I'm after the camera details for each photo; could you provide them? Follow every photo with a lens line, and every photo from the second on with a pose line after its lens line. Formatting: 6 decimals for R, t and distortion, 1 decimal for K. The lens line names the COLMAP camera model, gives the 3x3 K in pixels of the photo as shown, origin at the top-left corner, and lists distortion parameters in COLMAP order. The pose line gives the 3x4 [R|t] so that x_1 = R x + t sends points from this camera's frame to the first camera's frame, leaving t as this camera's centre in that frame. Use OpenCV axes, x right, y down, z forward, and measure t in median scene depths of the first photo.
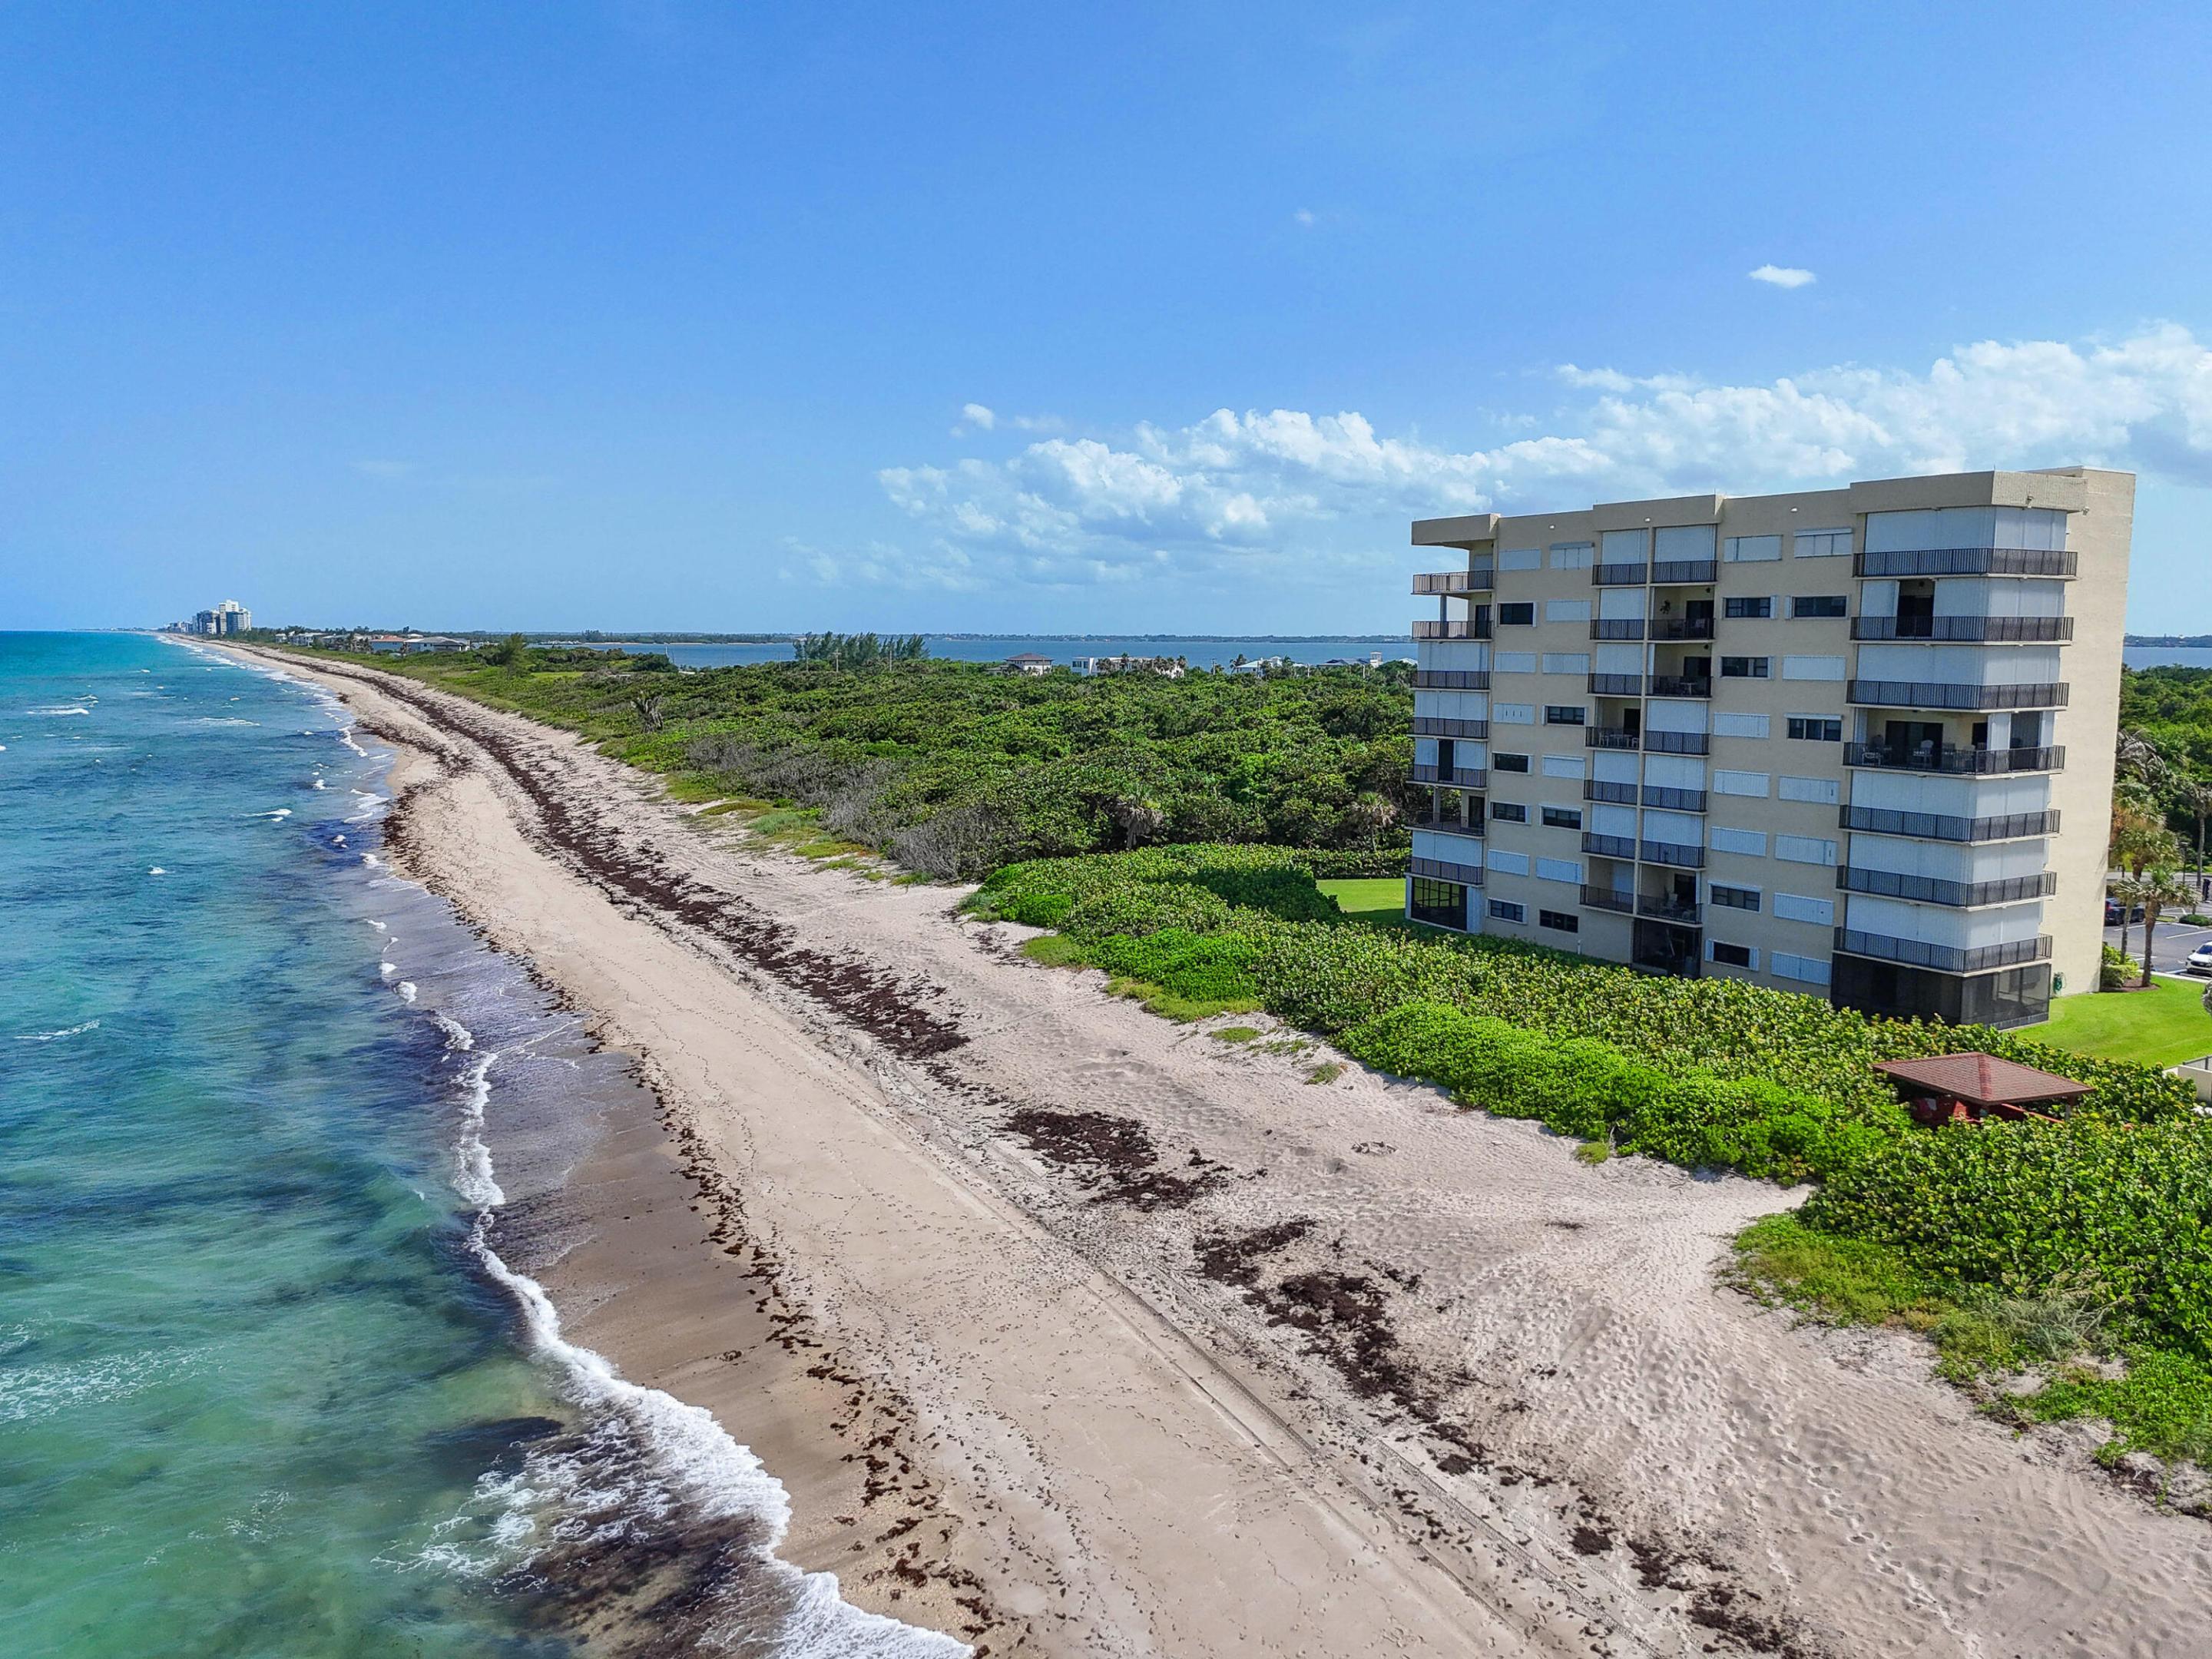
lens RADIAL K [[1636.1, 0, 1111.0], [0, 1636.1, 810.6], [0, 0, 1]] dist [0.094359, -0.086521]
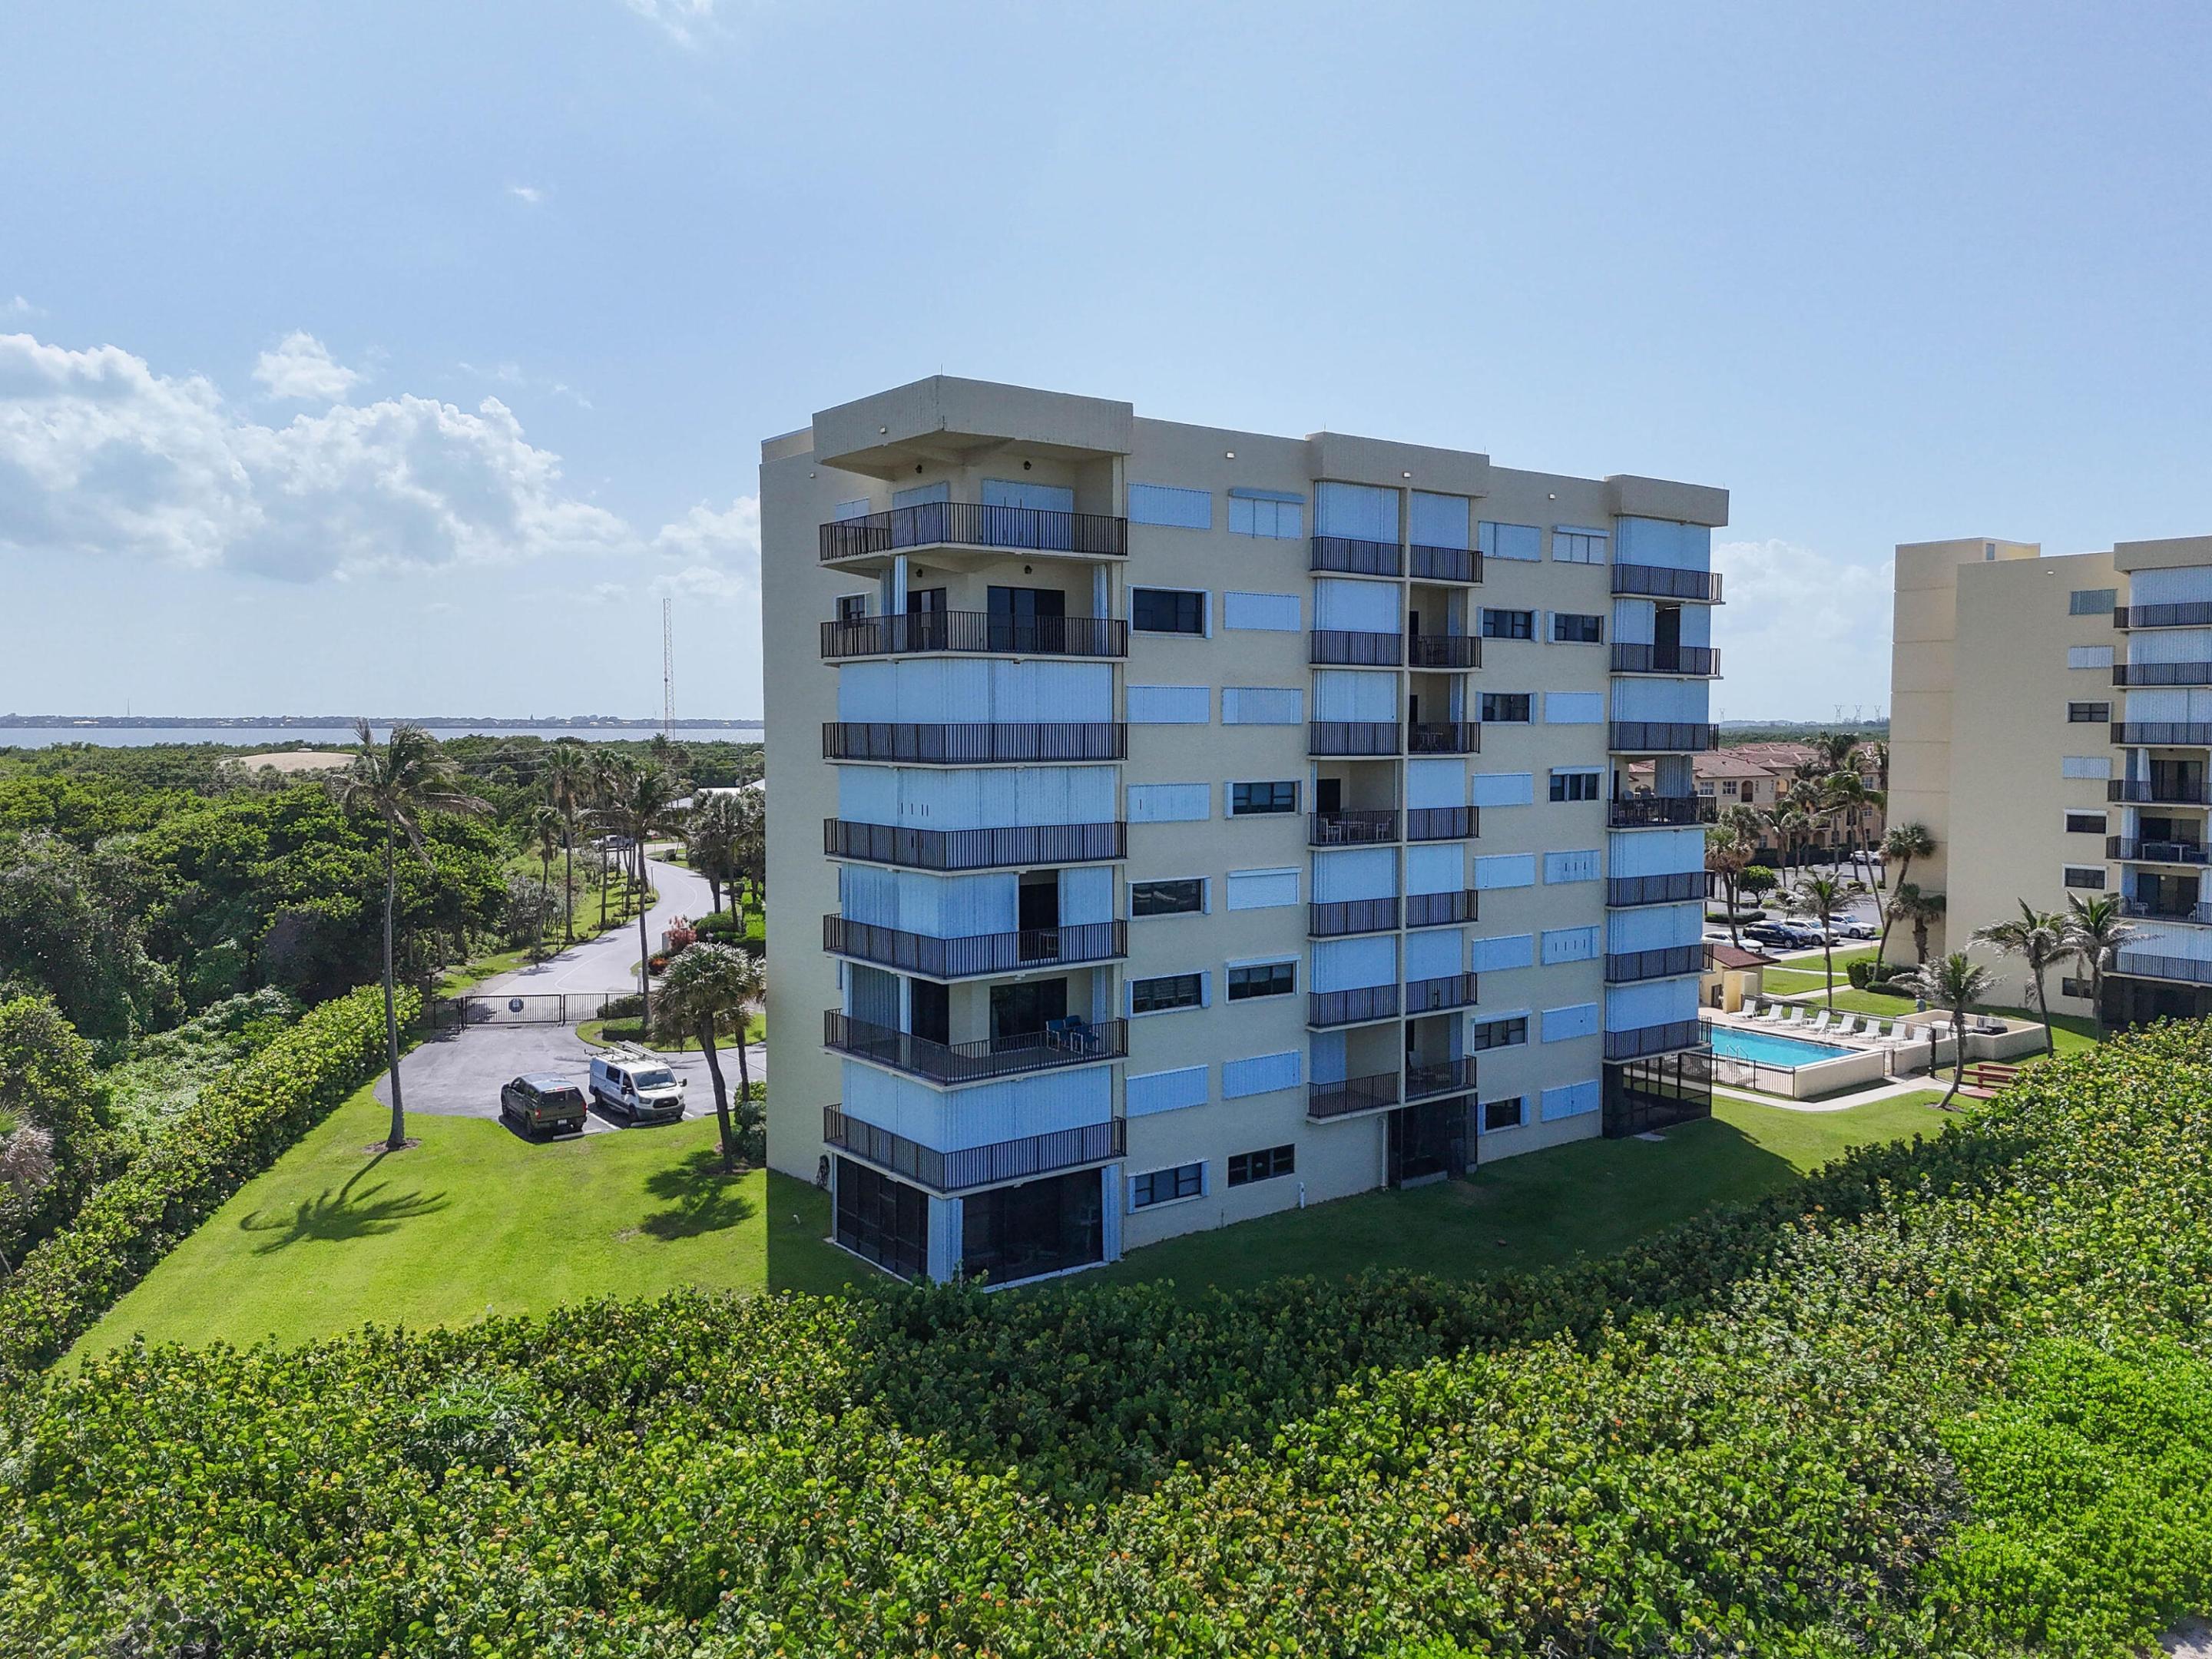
lens RADIAL K [[1645.4, 0, 1107.7], [0, 1645.4, 804.9], [0, 0, 1]] dist [0.098271, -0.099038]
pose [[-0.083374, -0.057400, 0.994864, -0.301538], [0.103118, 0.992483, 0.065904, -0.105816], [-0.991169, 0.108083, -0.076828, 1.186944]]
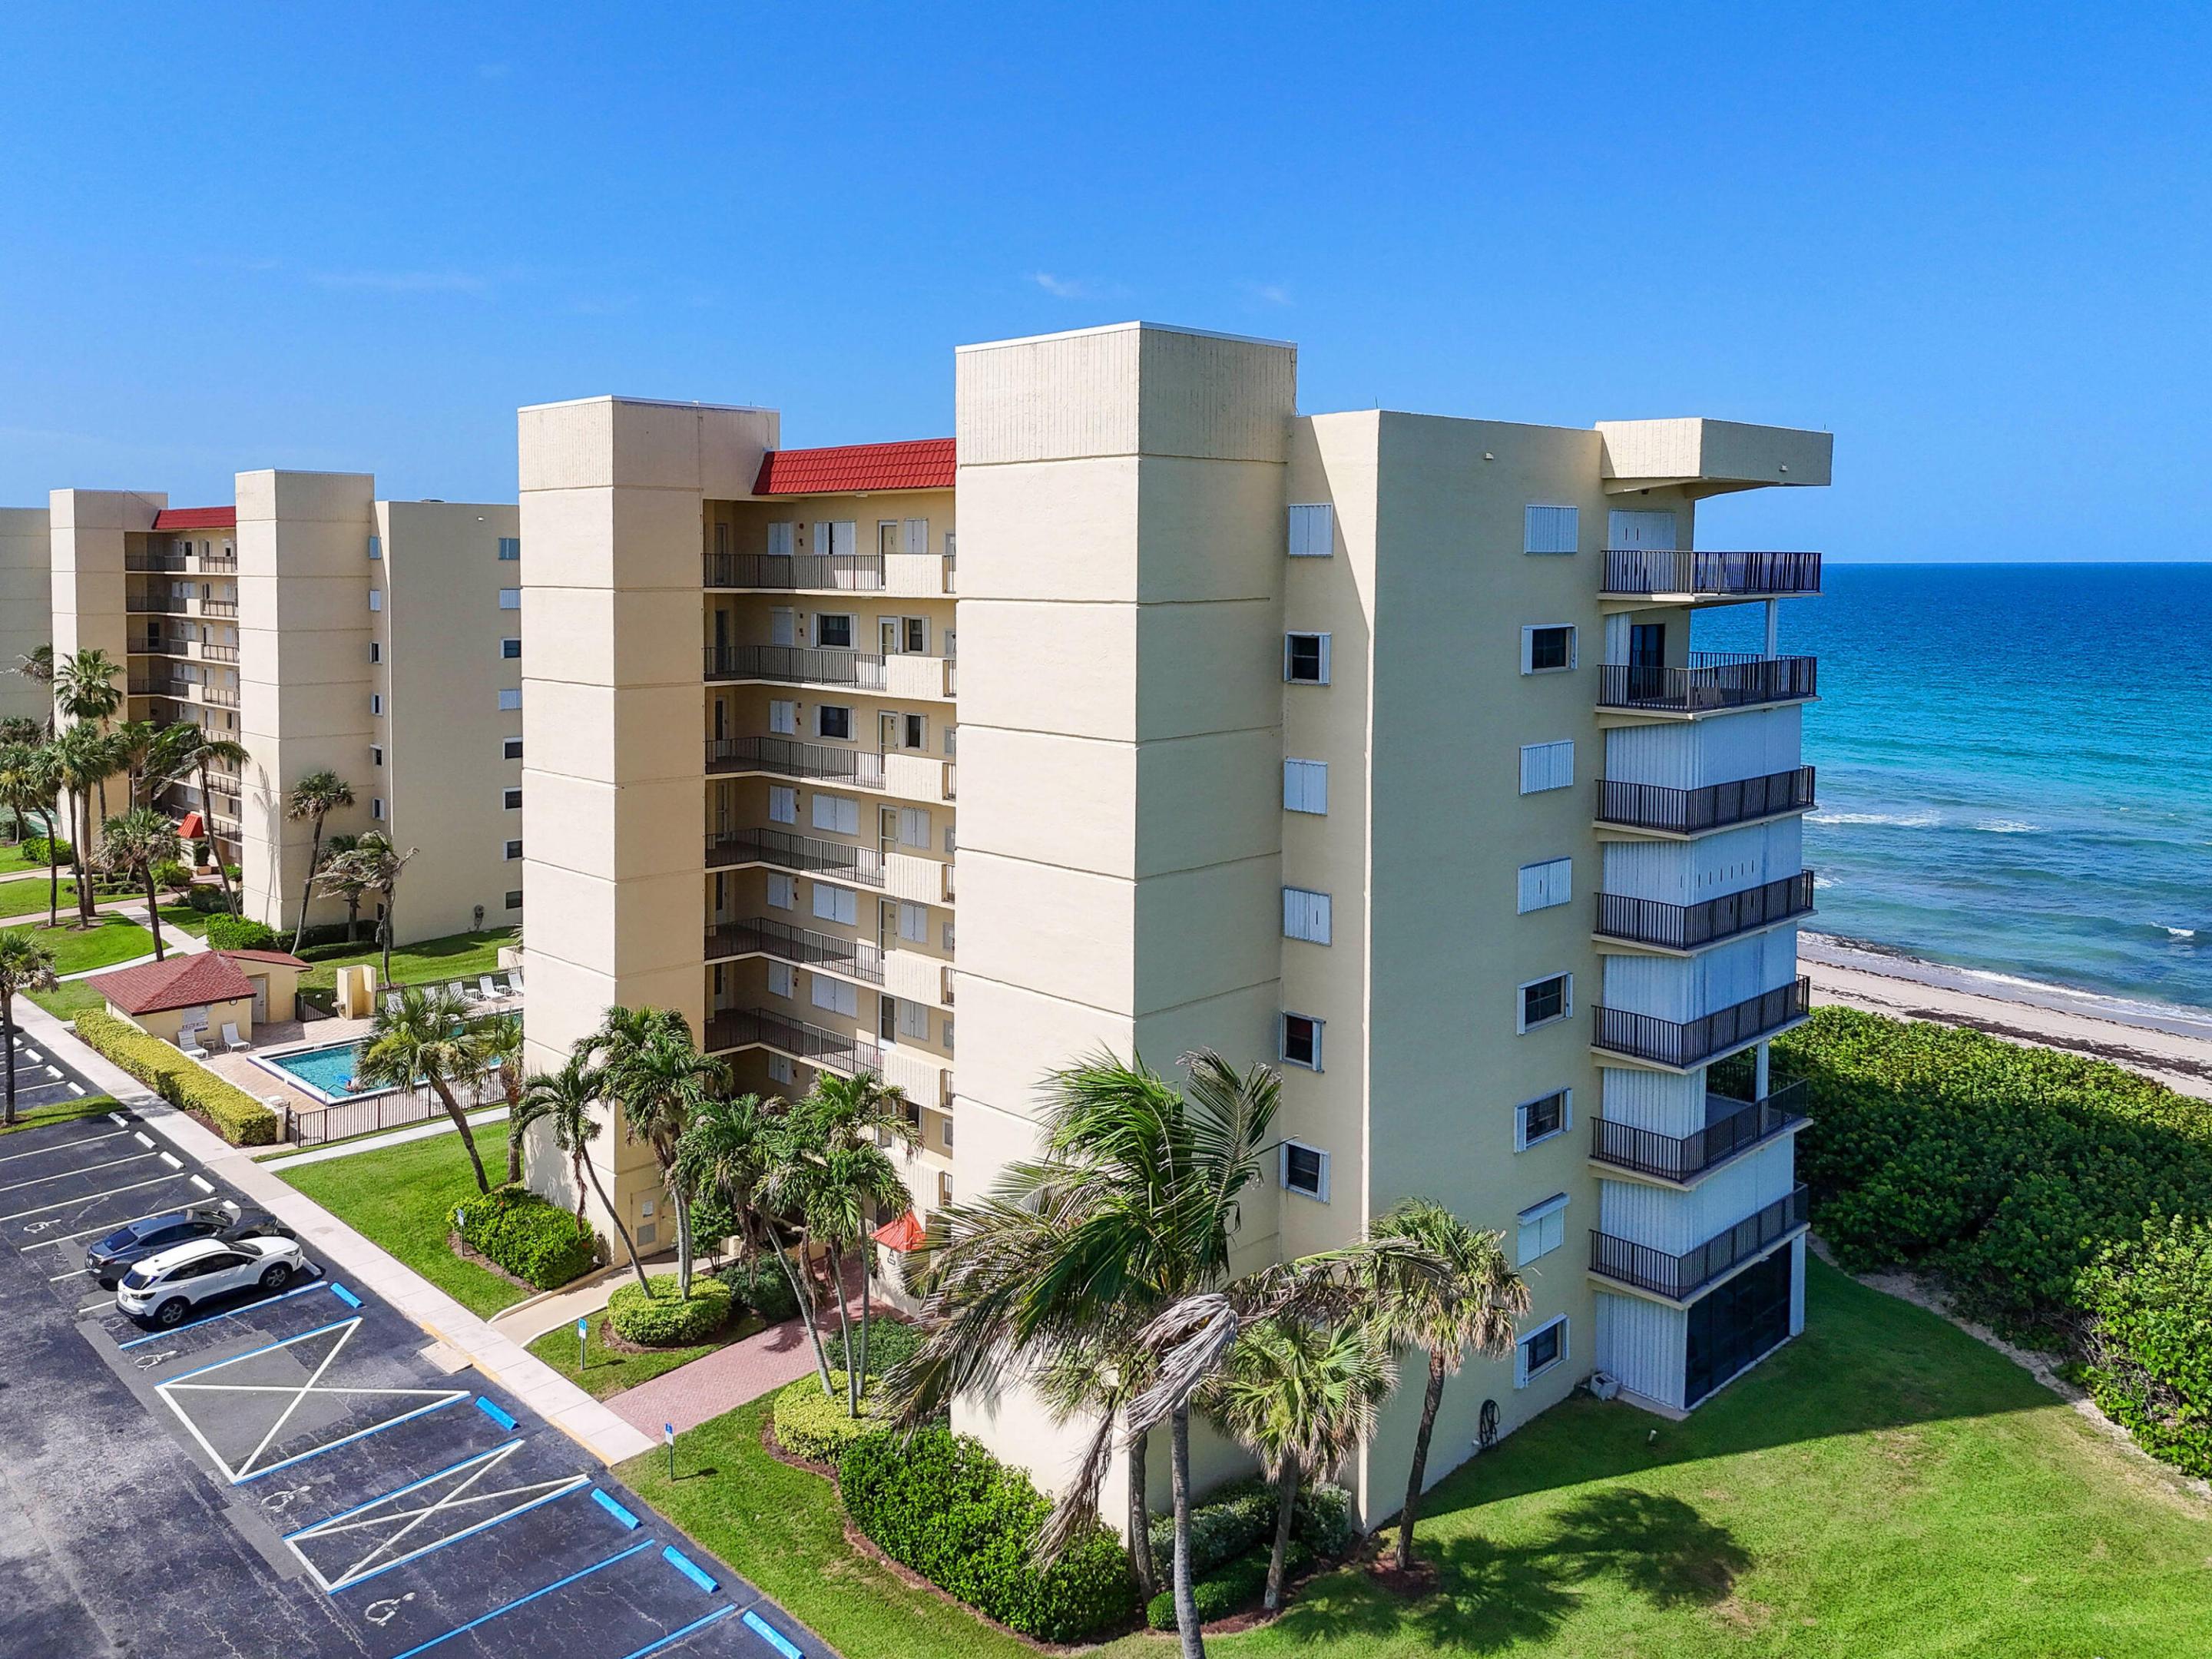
lens RADIAL K [[1545.1, 0, 1142.1], [0, 1545.1, 720.5], [0, 0, 1]] dist [0.116323, -0.085832]
pose [[-0.984340, 0.028956, -0.173884, 0.512477], [-0.003696, 0.982809, 0.184587, -0.207571], [0.176240, 0.182339, -0.967312, 1.638821]]
